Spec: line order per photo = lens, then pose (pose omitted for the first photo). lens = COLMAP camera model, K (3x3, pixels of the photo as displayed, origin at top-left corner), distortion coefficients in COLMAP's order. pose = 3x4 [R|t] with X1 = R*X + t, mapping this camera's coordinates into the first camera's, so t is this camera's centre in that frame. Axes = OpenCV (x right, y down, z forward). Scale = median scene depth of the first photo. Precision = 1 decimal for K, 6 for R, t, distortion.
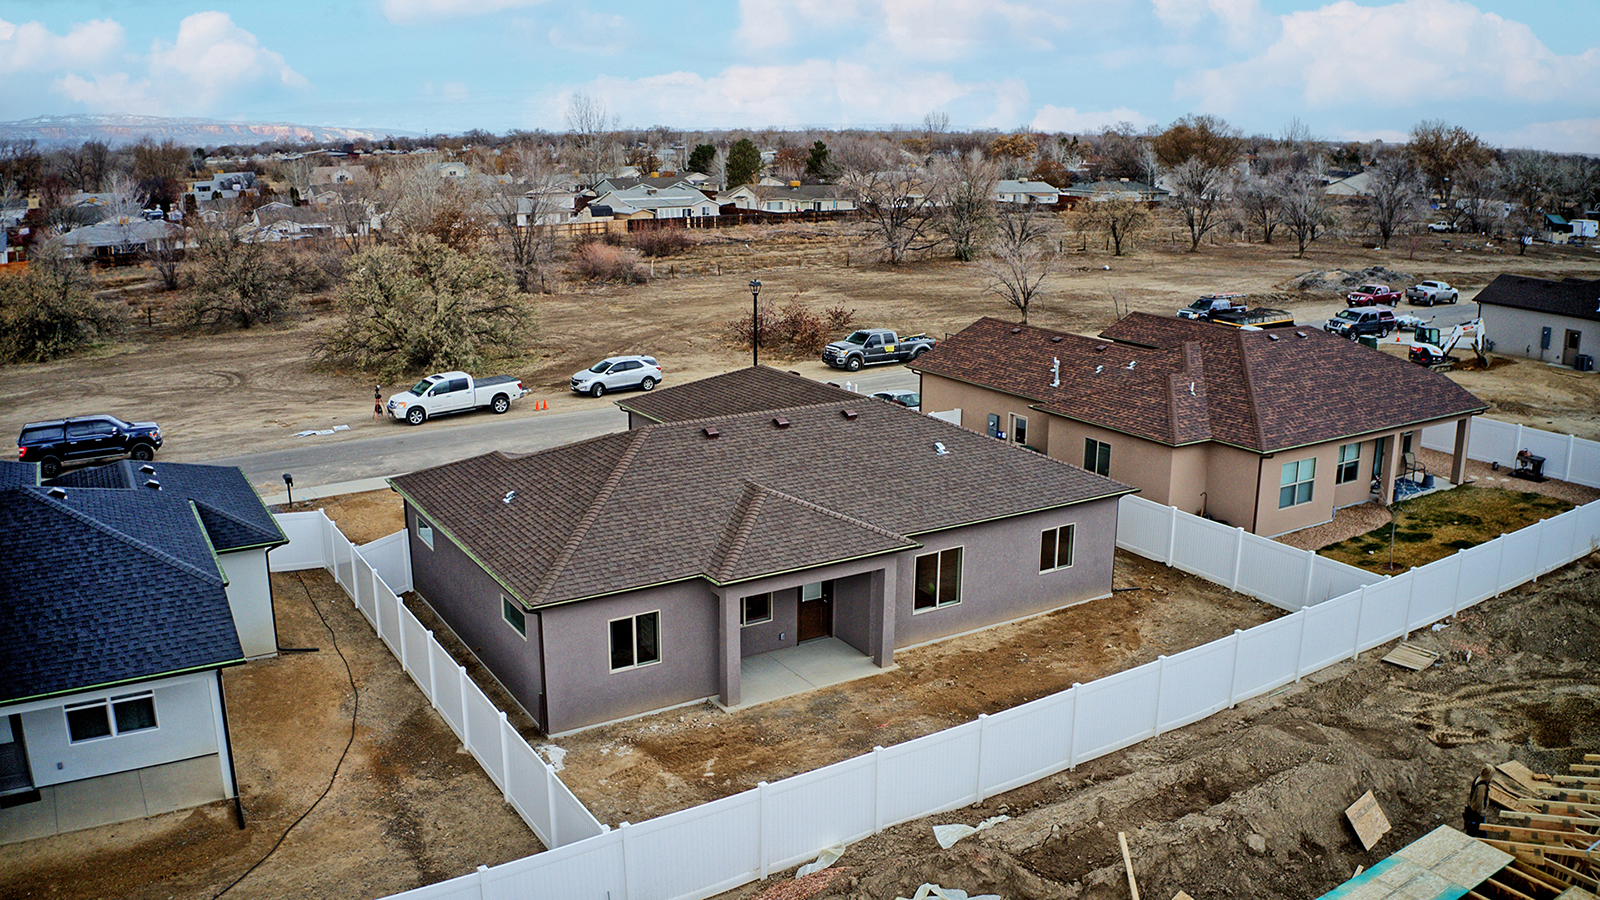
lens RADIAL K [[1276.2, 0, 800.0], [0, 1276.2, 450.0], [0, 0, 1]] dist [-0.175641, 0.000504]
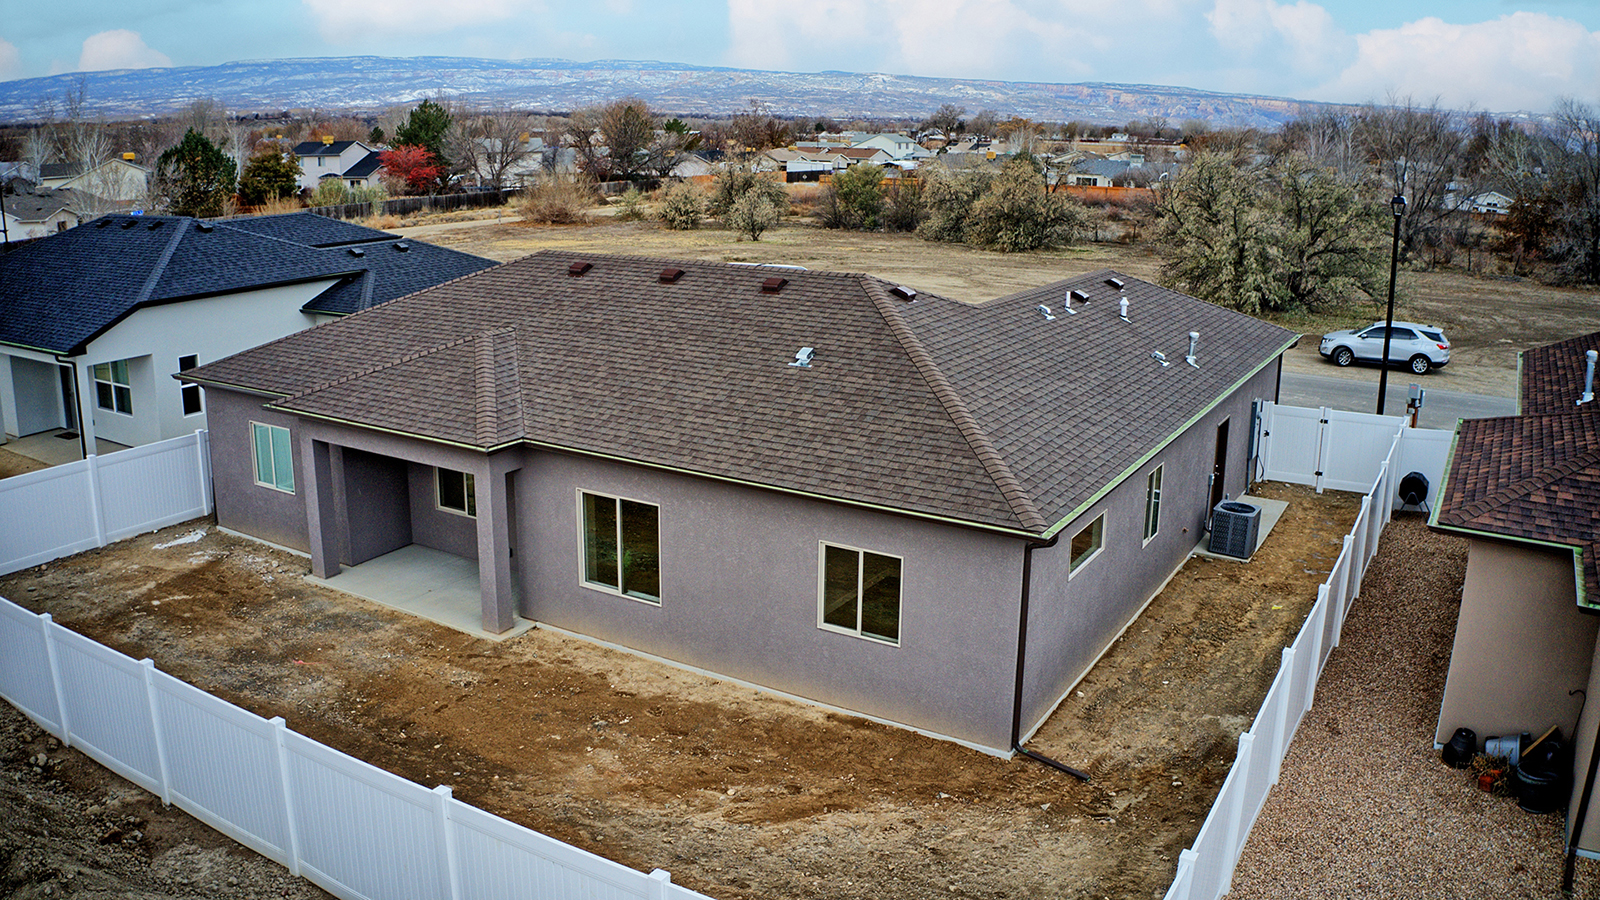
lens RADIAL K [[1276.2, 0, 800.0], [0, 1276.2, 450.0], [0, 0, 1]] dist [-0.175641, 0.000504]
pose [[0.450637, 0.226577, -0.863475, 0.636109], [-0.226837, 0.964570, 0.134722, -0.038726], [0.863407, 0.135157, 0.486067, 0.768505]]
